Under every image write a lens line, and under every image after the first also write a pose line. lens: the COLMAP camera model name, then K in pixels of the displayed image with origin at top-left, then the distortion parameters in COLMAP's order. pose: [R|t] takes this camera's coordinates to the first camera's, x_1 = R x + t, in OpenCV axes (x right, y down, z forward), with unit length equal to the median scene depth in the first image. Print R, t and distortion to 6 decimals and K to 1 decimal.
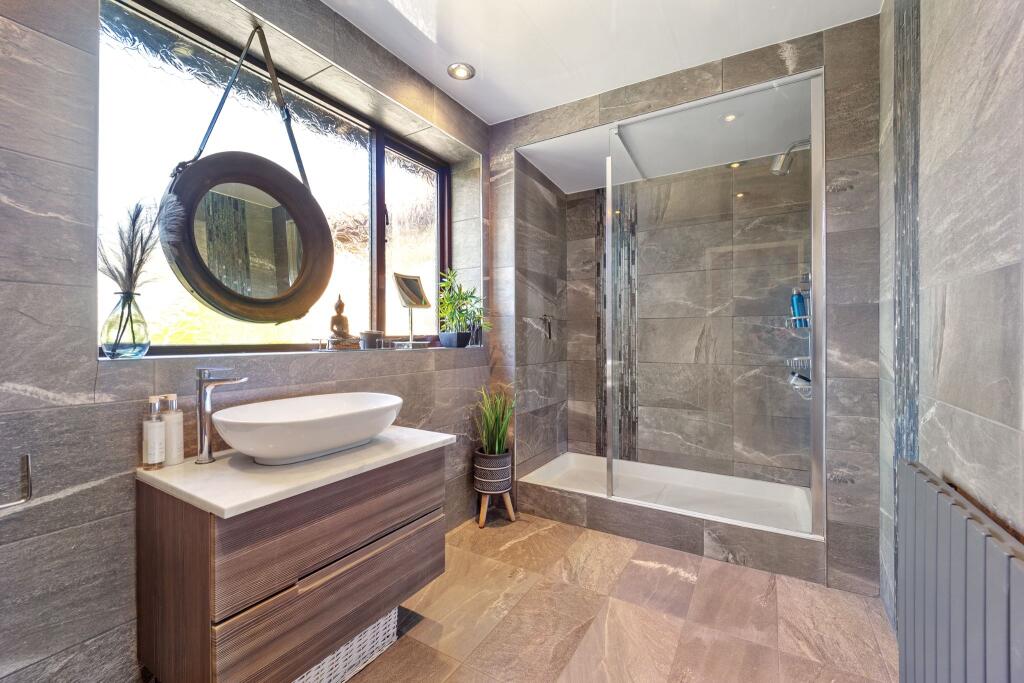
lens RADIAL K [[425.7, 0, 515.9], [0, 425.7, 340.8], [0, 0, 1]] dist [-0.001548, -0.001723]
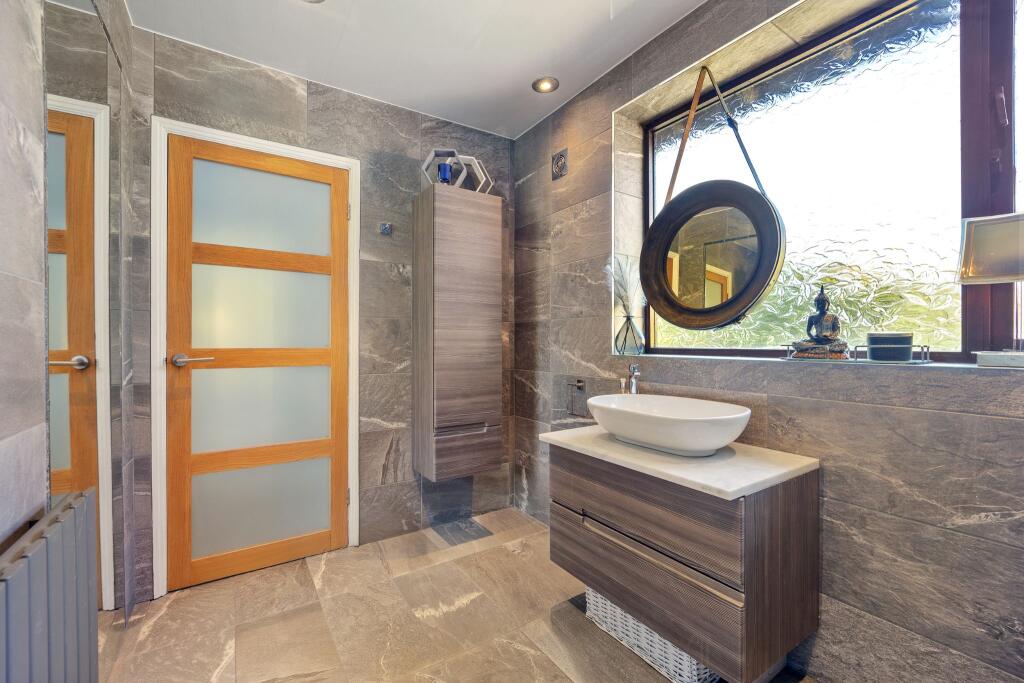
lens RADIAL K [[425.7, 0, 514.9], [0, 425.7, 340.8], [0, 0, 1]] dist [-0.001548, -0.001723]
pose [[-0.432963, 0.004683, -0.901400, 0.719012], [-0.003925, 0.999967, 0.007081, -0.021463], [0.901403, 0.006604, -0.432930, 1.165038]]
